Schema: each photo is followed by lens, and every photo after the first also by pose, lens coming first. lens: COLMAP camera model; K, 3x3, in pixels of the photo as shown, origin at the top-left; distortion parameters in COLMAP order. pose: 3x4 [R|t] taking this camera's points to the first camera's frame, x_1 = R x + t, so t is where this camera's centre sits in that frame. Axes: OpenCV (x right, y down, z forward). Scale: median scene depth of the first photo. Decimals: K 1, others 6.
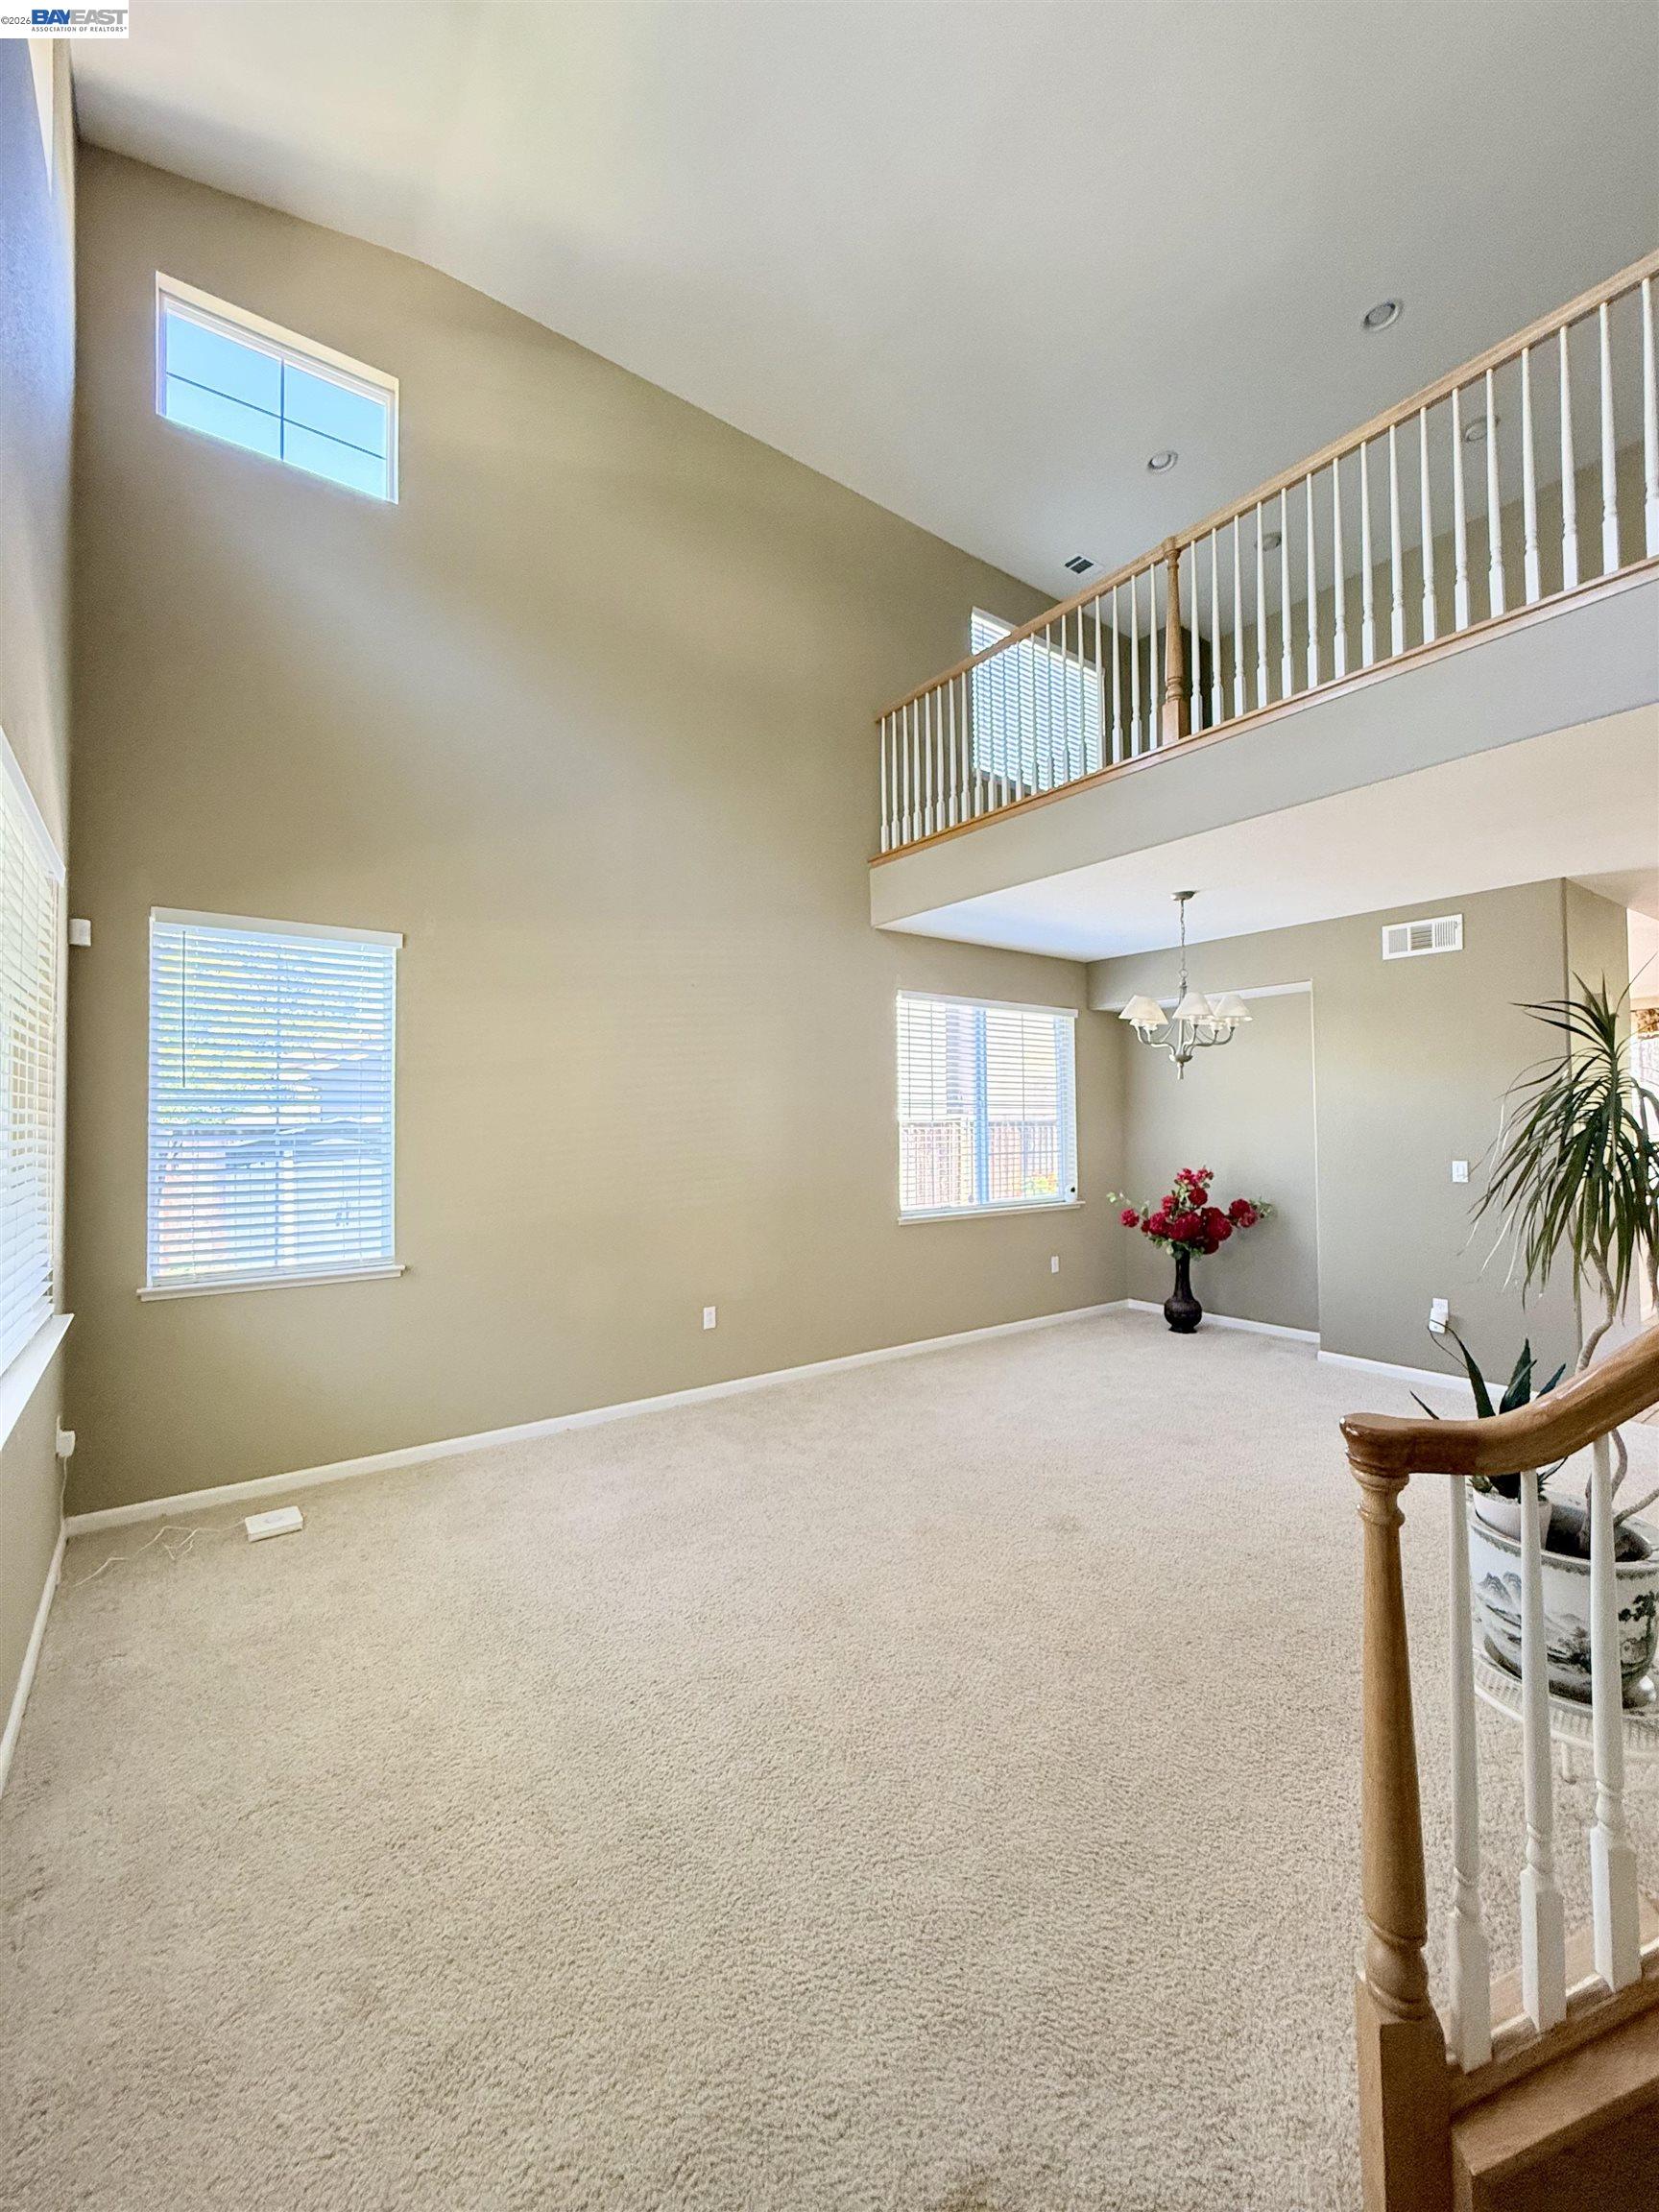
lens RADIAL K [[885.6, 0, 826.6], [0, 885.6, 1100.4], [0, 0, 1]] dist [-0.000669, 0.000050]
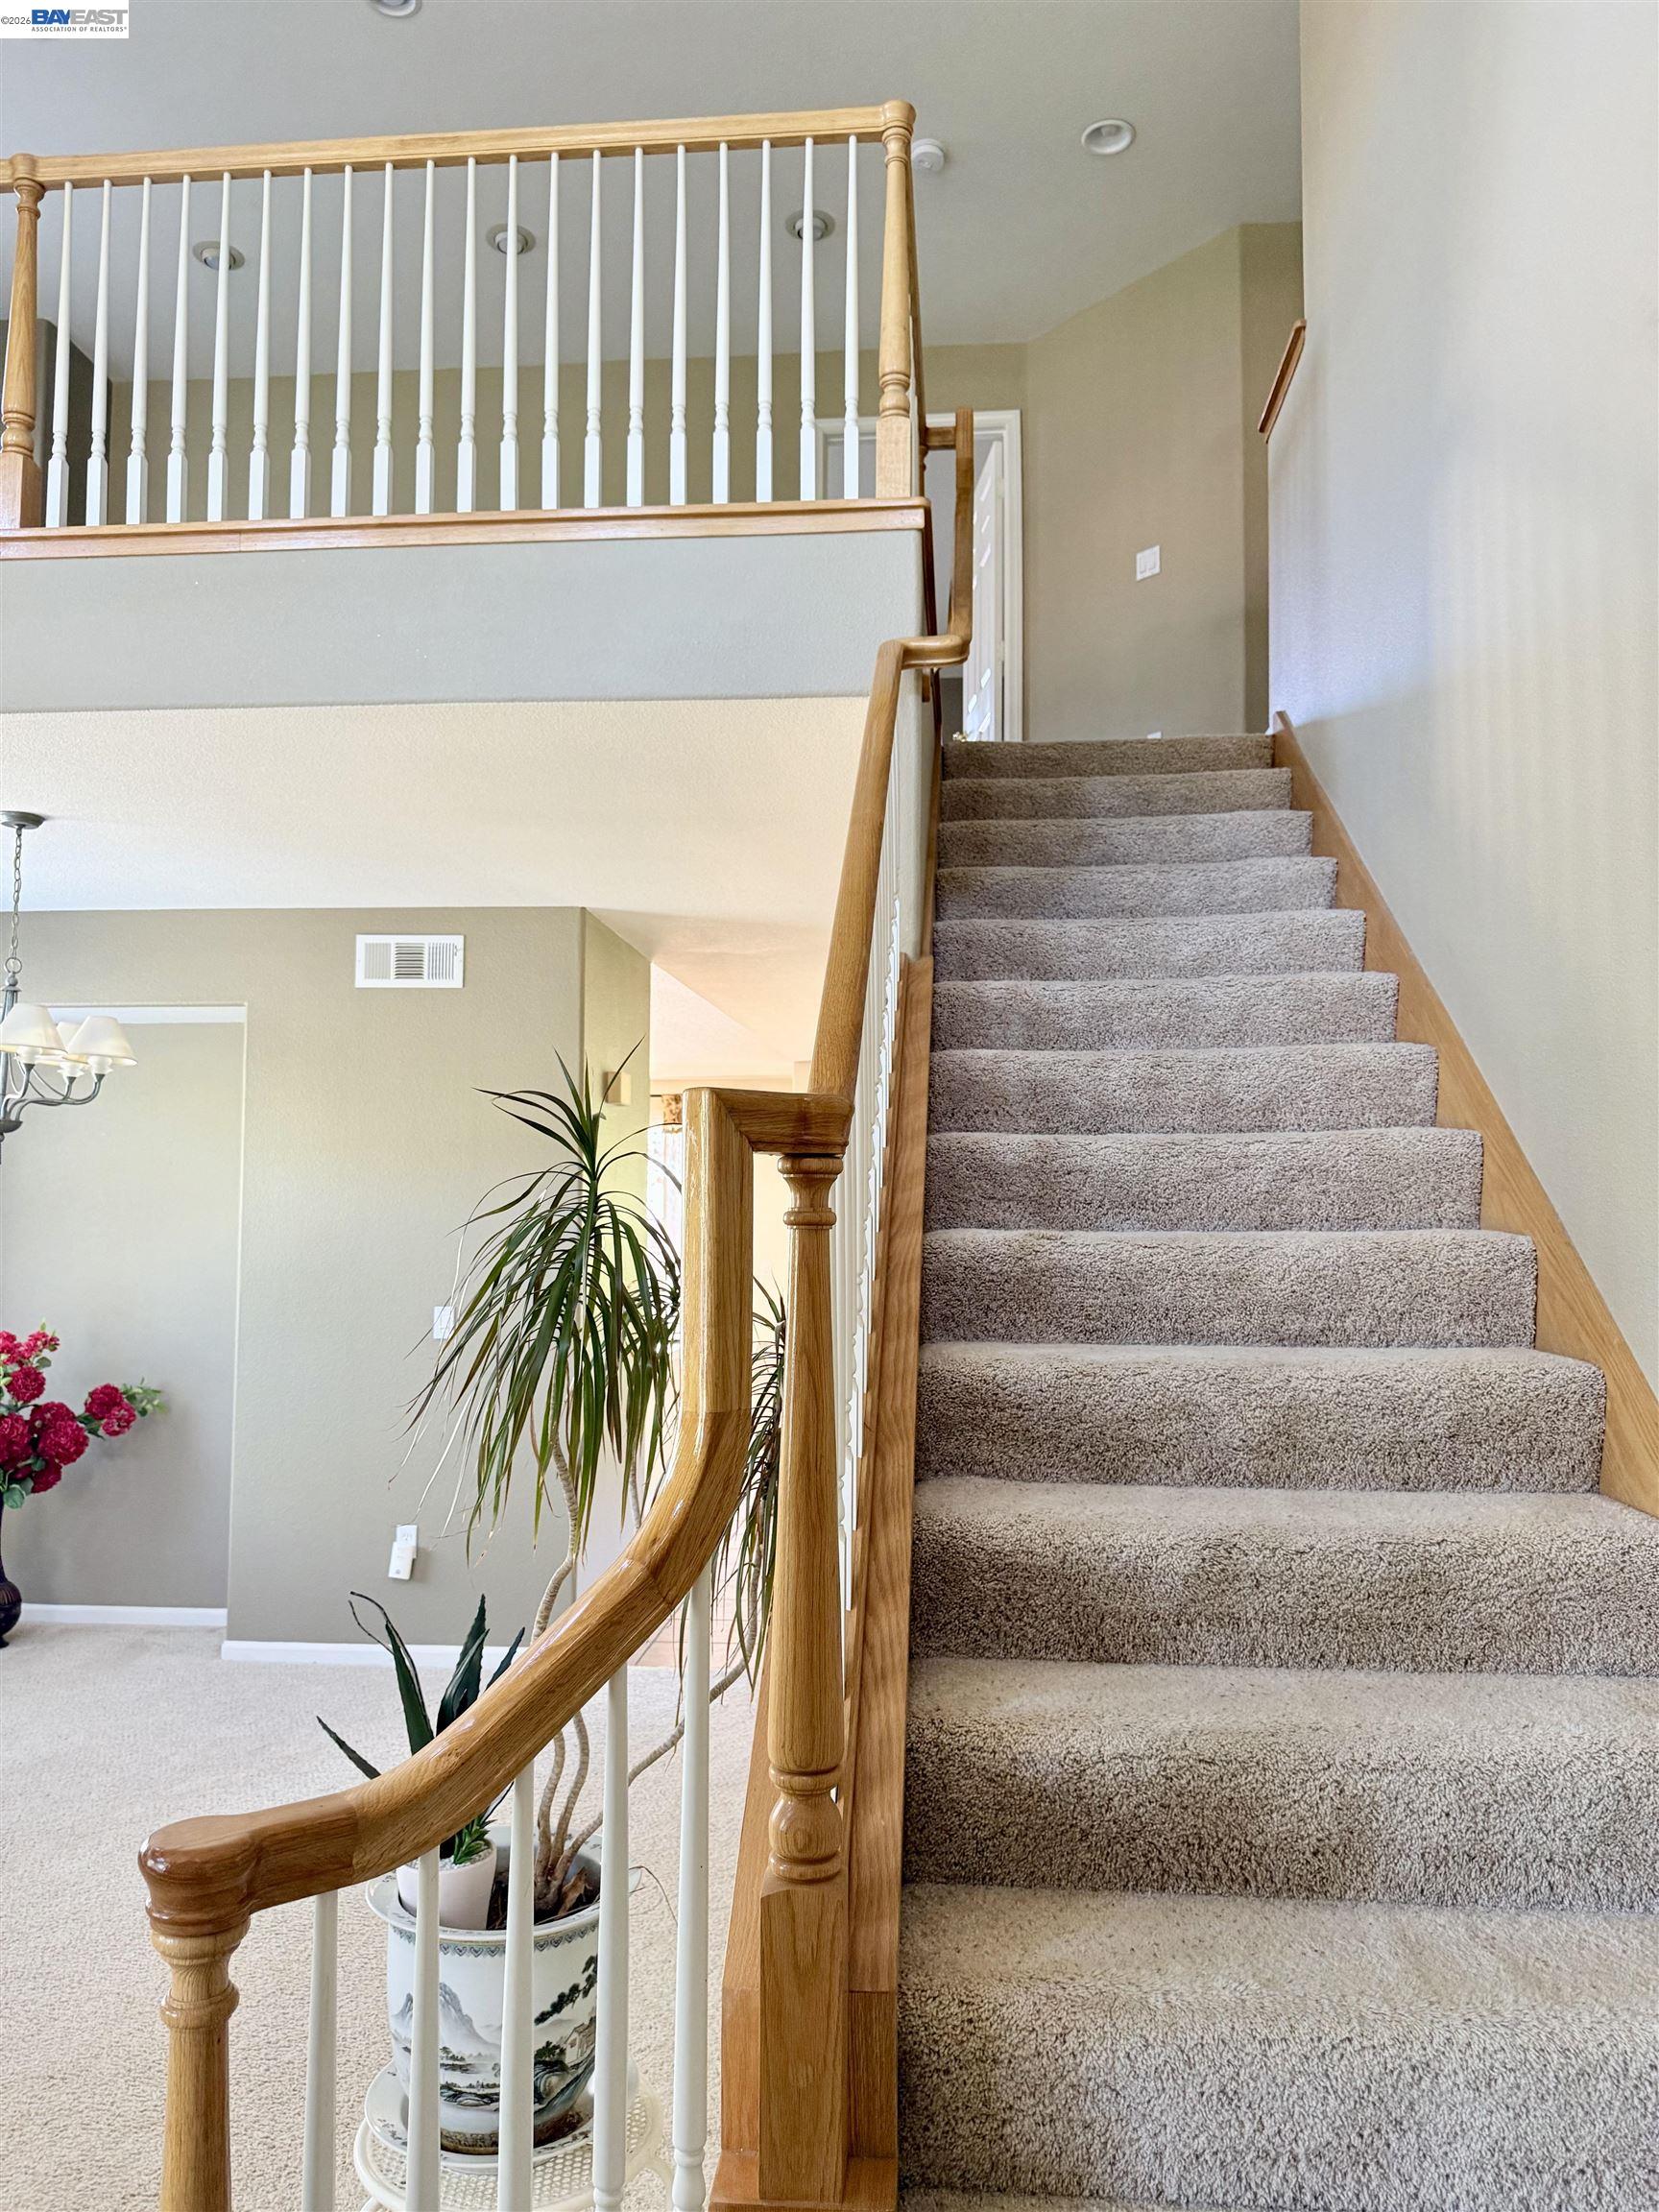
lens RADIAL K [[1563.3, 0, 829.3], [0, 1563.3, 1122.6], [0, 0, 1]] dist [0.057908, -0.071425]
pose [[0.663509, 0.062669, 0.745539, 0.029790], [-0.028868, 0.997888, -0.058189, -0.008819], [-0.747611, 0.017087, 0.663917, 0.011002]]
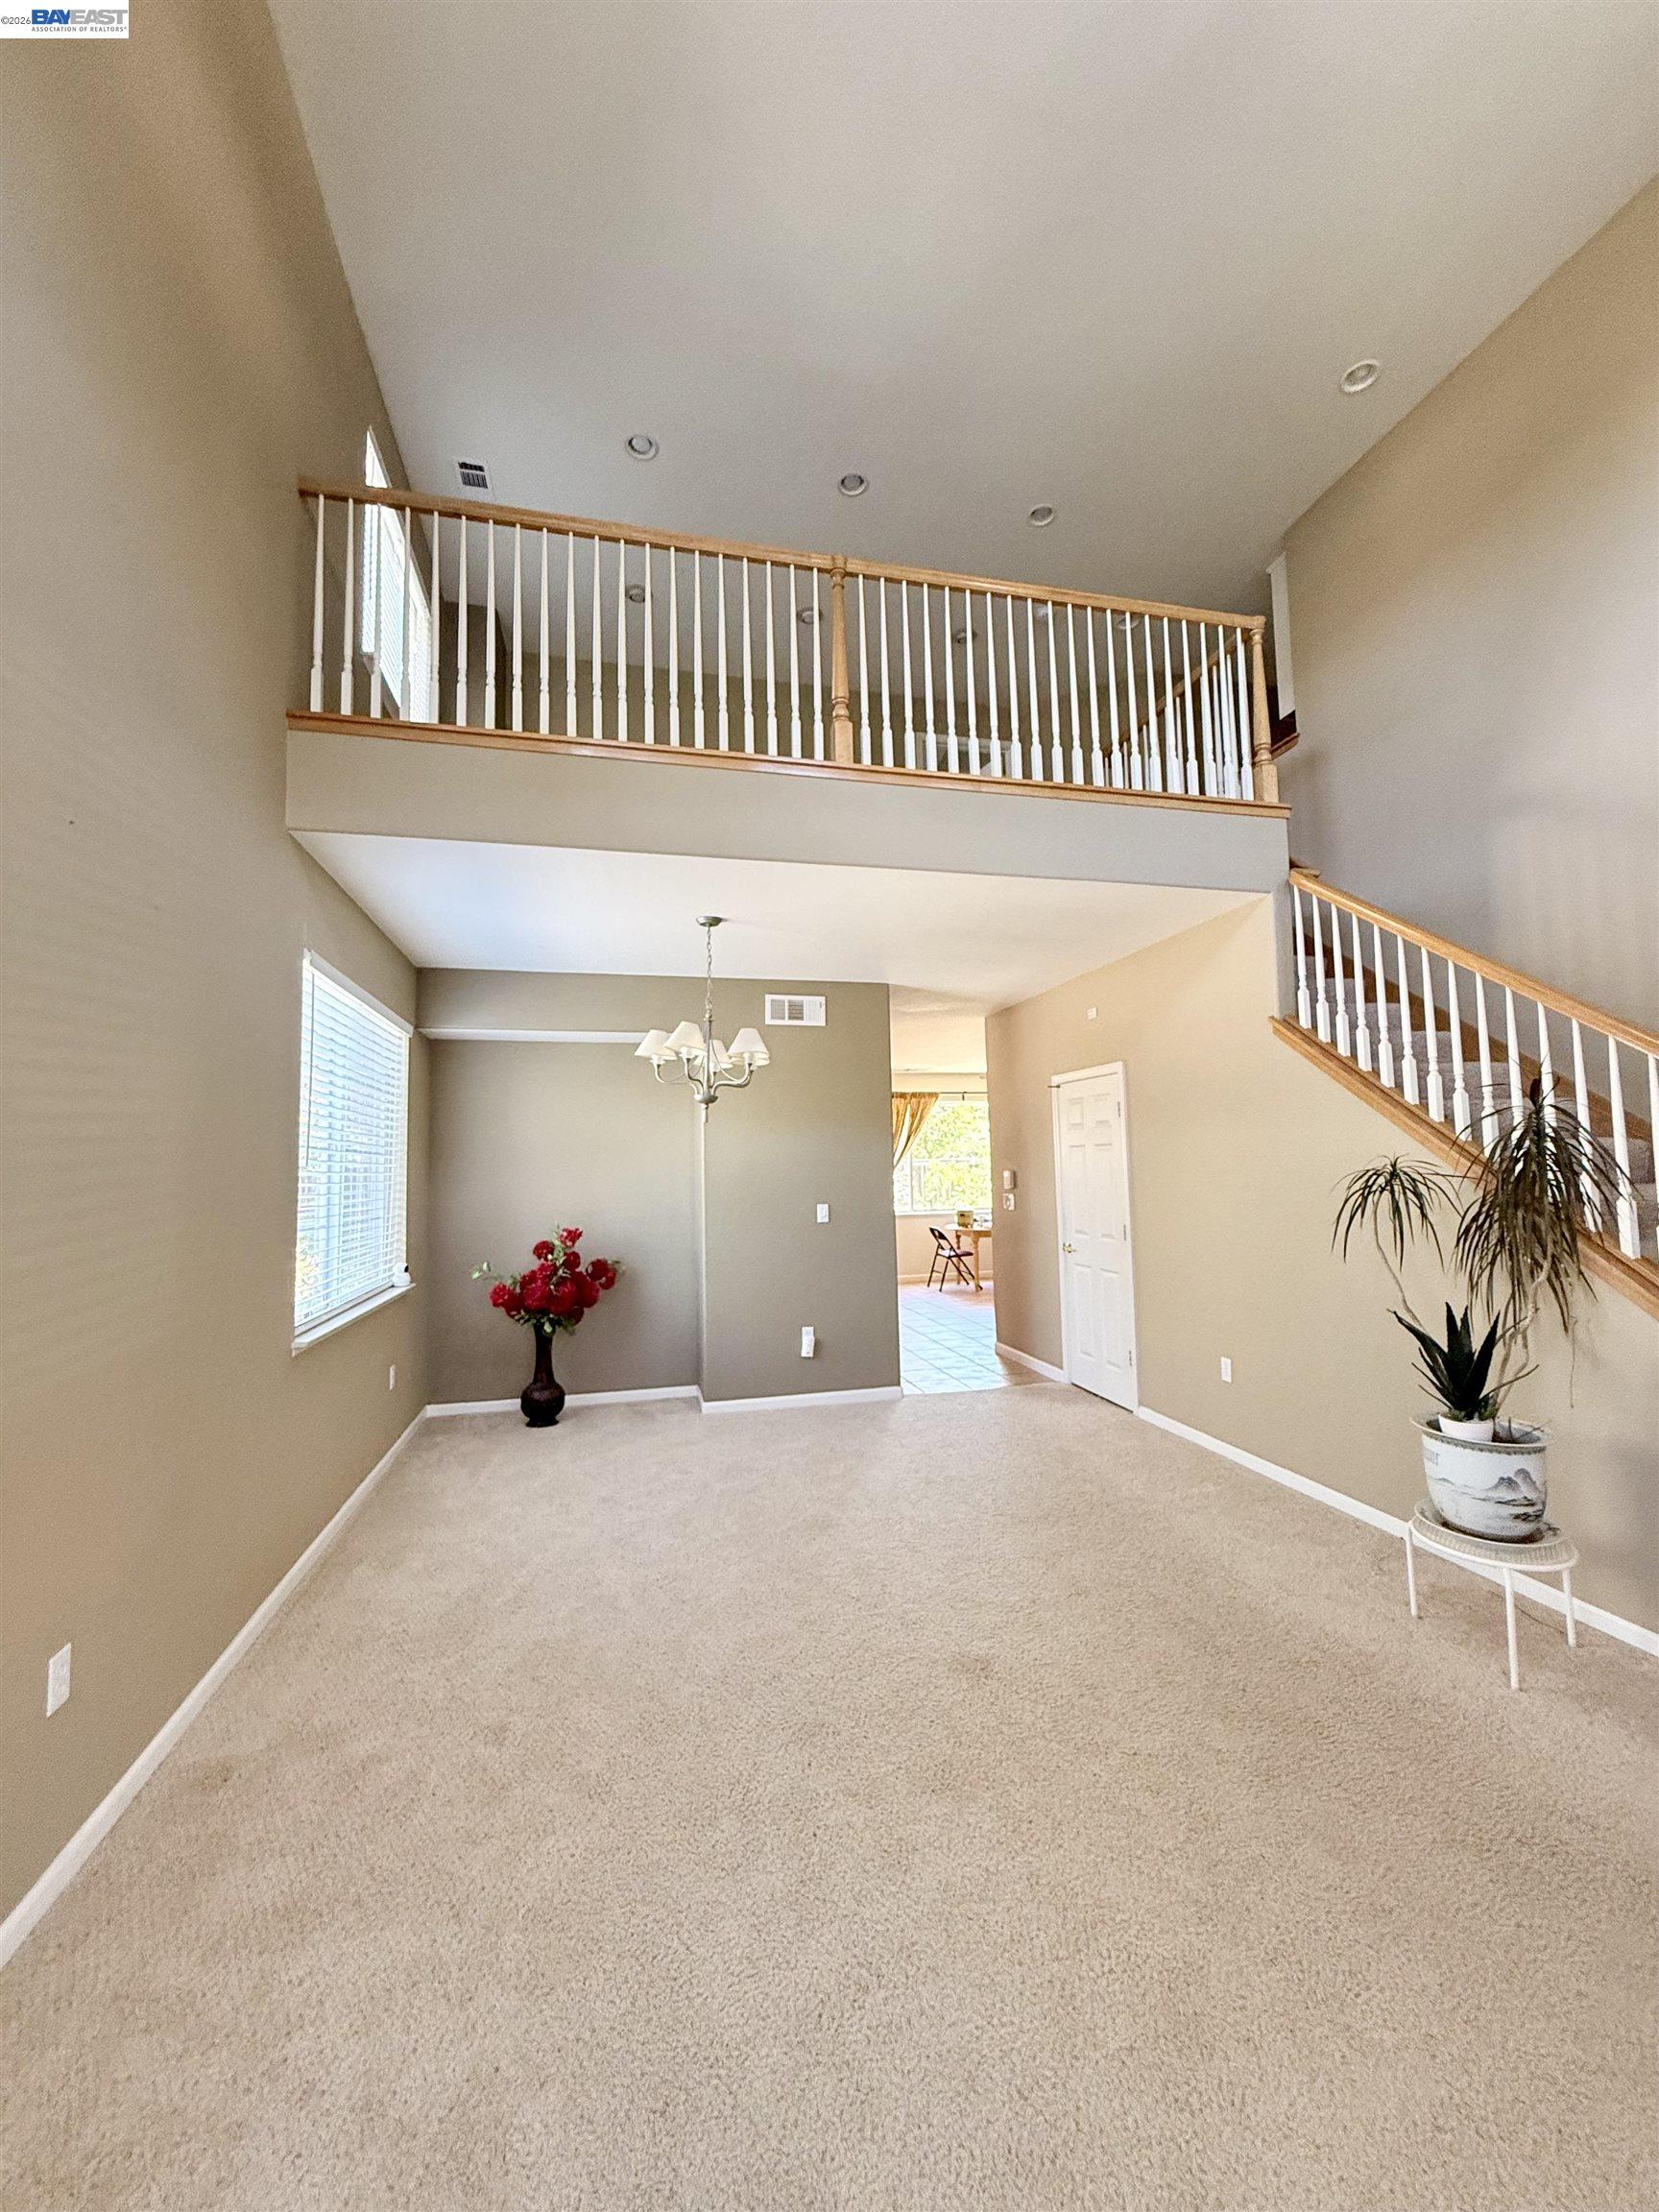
lens RADIAL K [[892.0, 0, 829.4], [0, 892.0, 1099.1], [0, 0, 1]] dist [0.013098, 0.000031]
pose [[0.387037, 0.075041, 0.919006, -0.396157], [-0.006175, 0.996871, -0.078798, 0.023791], [-0.922044, 0.024823, 0.386289, 0.556441]]
